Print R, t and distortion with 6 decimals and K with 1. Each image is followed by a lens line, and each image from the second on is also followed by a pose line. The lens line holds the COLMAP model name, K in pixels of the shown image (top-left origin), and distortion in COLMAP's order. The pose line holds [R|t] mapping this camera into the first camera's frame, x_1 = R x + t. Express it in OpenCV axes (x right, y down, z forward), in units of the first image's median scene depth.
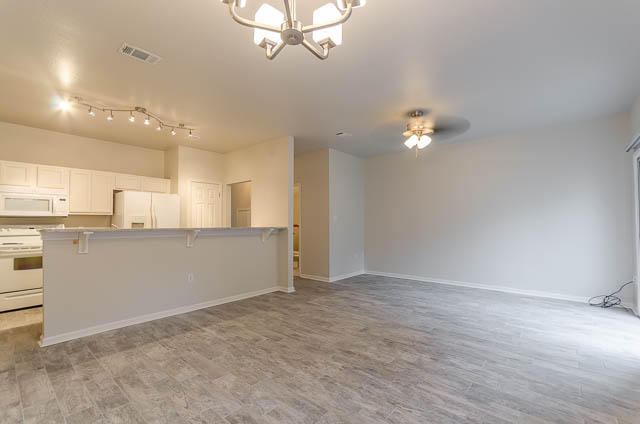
lens RADIAL K [[290.8, 0, 320.0], [0, 290.8, 212.0], [0, 0, 1]] dist [0.003314, 0.000668]
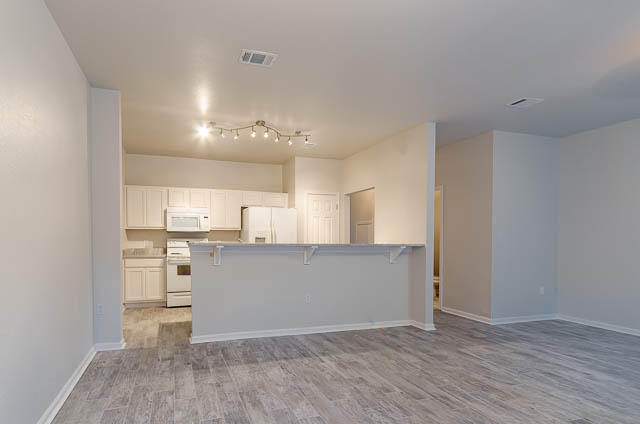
lens RADIAL K [[272.5, 0, 320.2], [0, 272.5, 236.4], [0, 0, 1]] dist [-0.000490, -0.000029]
pose [[0.933230, 0.005139, -0.359244, -0.099276], [0.005420, 0.999583, 0.028377, 0.008039], [0.359240, -0.028429, 0.932812, 0.214613]]
